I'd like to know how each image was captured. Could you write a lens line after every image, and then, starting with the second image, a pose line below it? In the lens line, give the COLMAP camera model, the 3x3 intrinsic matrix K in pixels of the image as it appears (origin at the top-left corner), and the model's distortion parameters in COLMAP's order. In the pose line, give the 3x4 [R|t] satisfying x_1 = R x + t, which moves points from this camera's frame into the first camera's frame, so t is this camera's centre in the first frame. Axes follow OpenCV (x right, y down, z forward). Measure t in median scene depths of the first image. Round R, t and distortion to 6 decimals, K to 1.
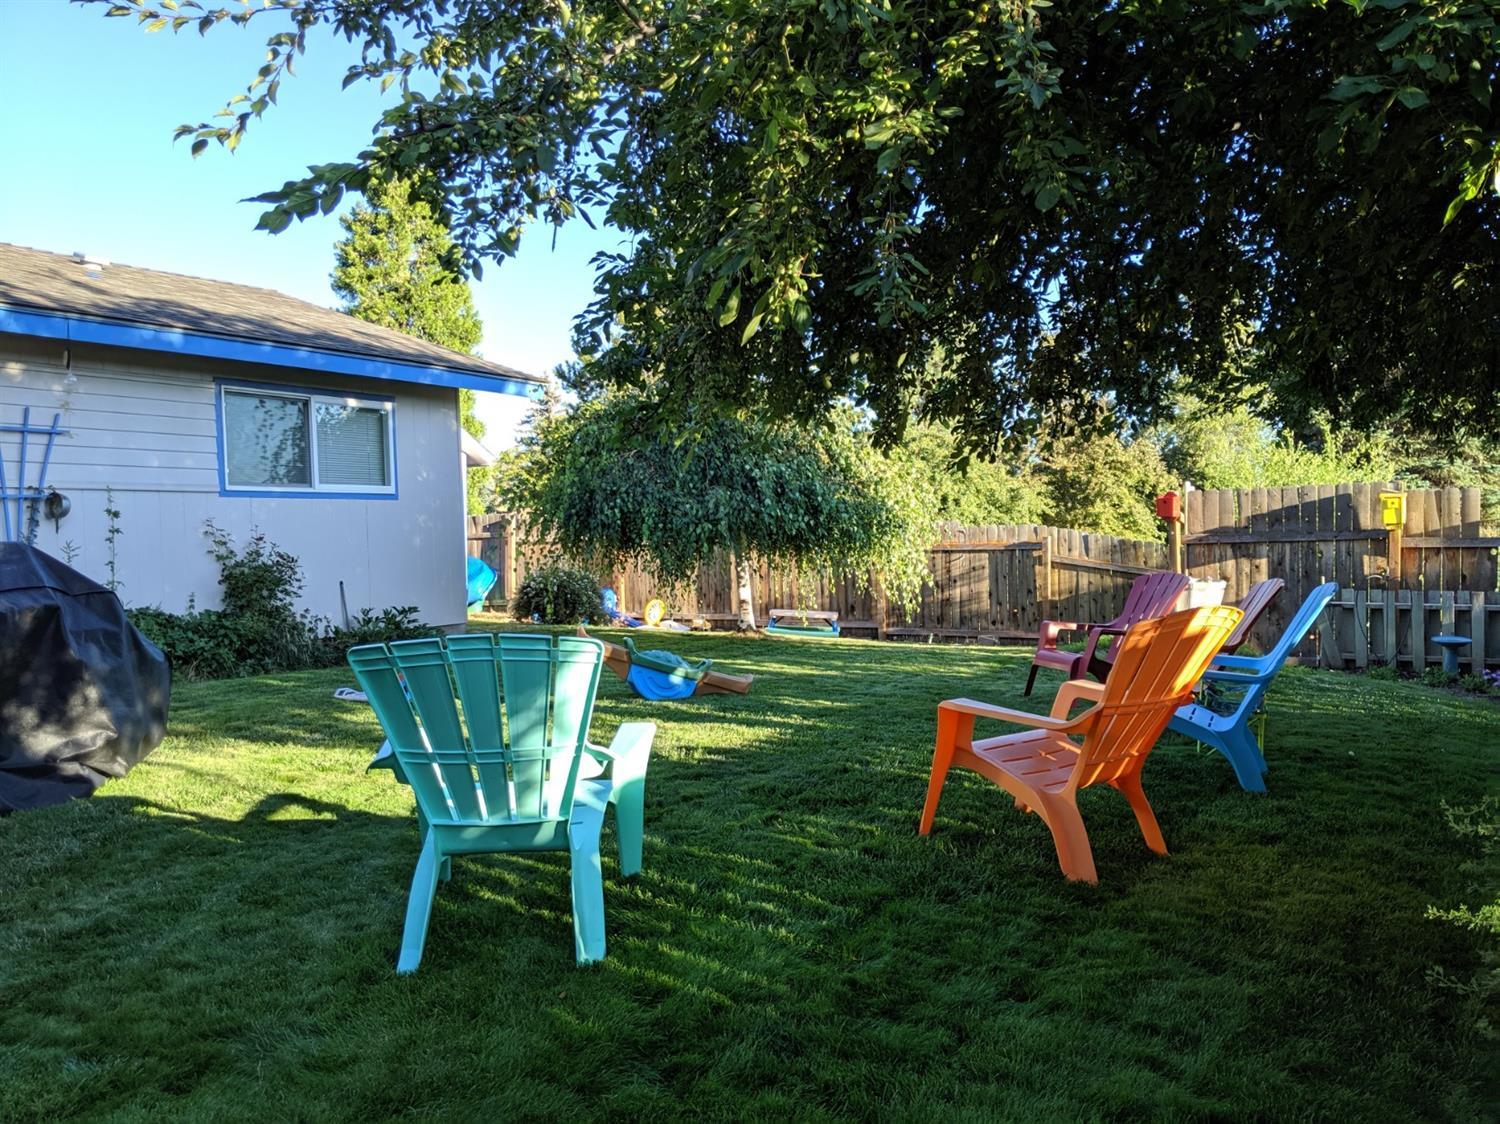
lens RADIAL K [[1196.5, 0, 763.1], [0, 1196.5, 553.1], [0, 0, 1]] dist [0.038832, -0.078698]
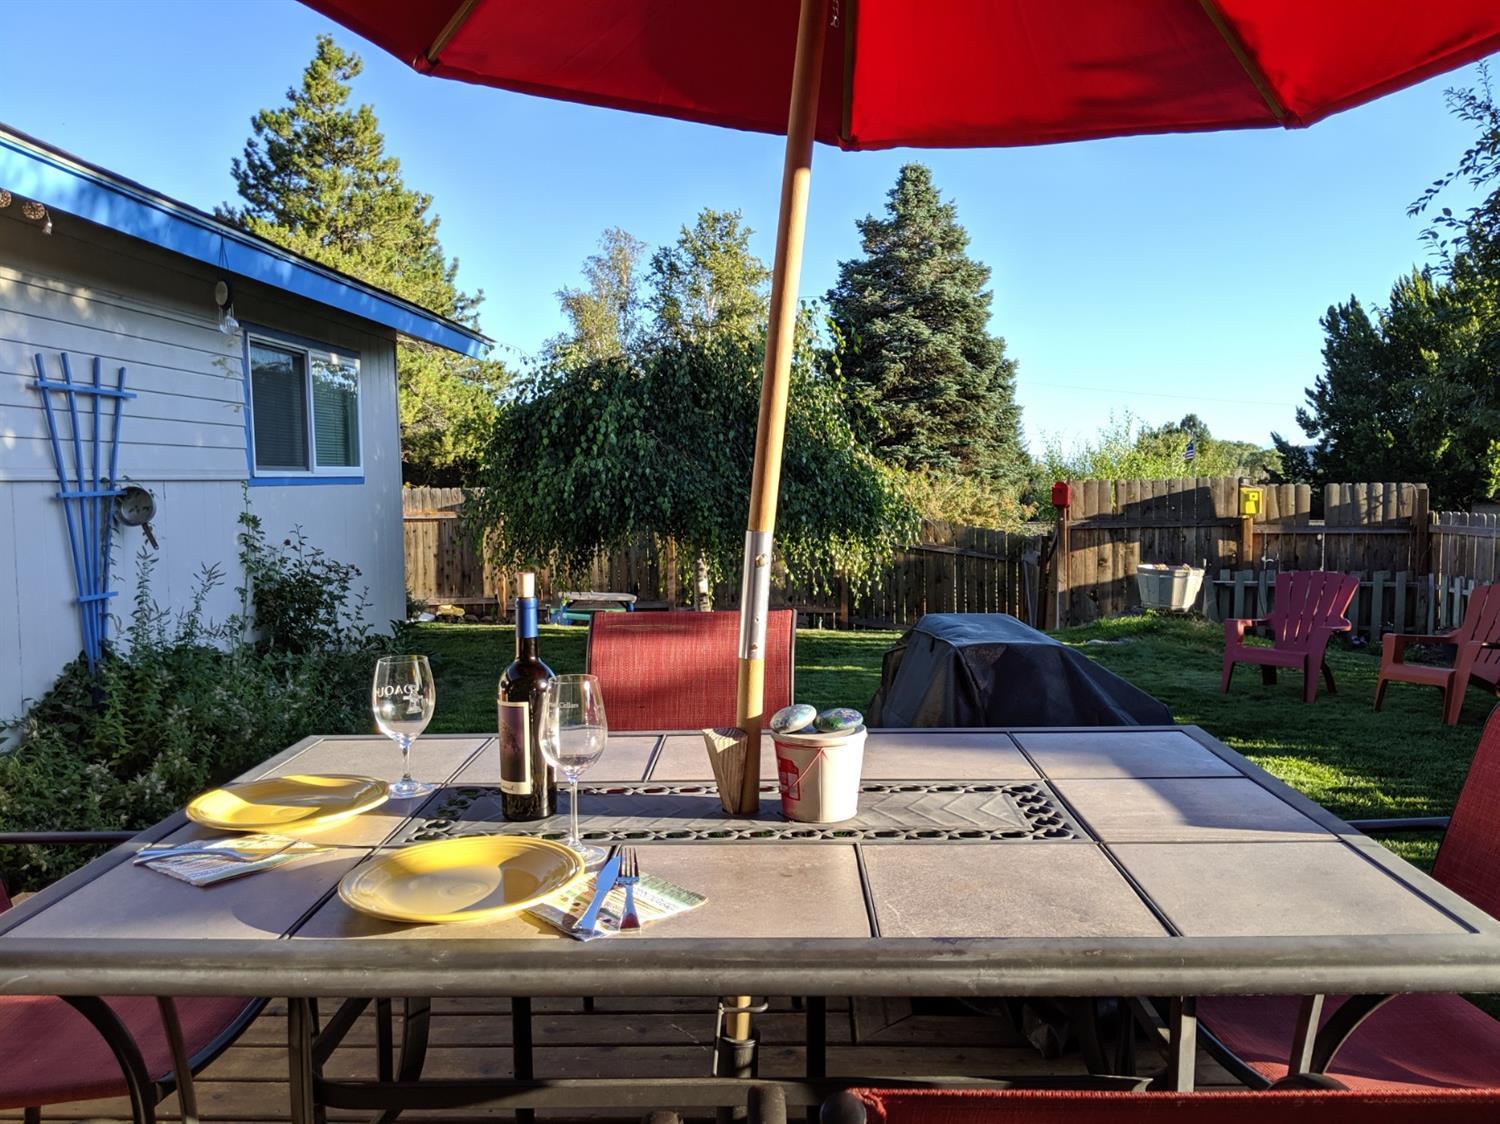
lens RADIAL K [[1196.9, 0, 751.3], [0, 1196.9, 562.2], [0, 0, 1]] dist [0.043512, -0.085000]
pose [[0.881006, -0.021074, 0.472635, -0.463275], [-0.001076, 0.998916, 0.046547, -0.030742], [-0.473103, -0.041517, 0.880028, 0.184738]]
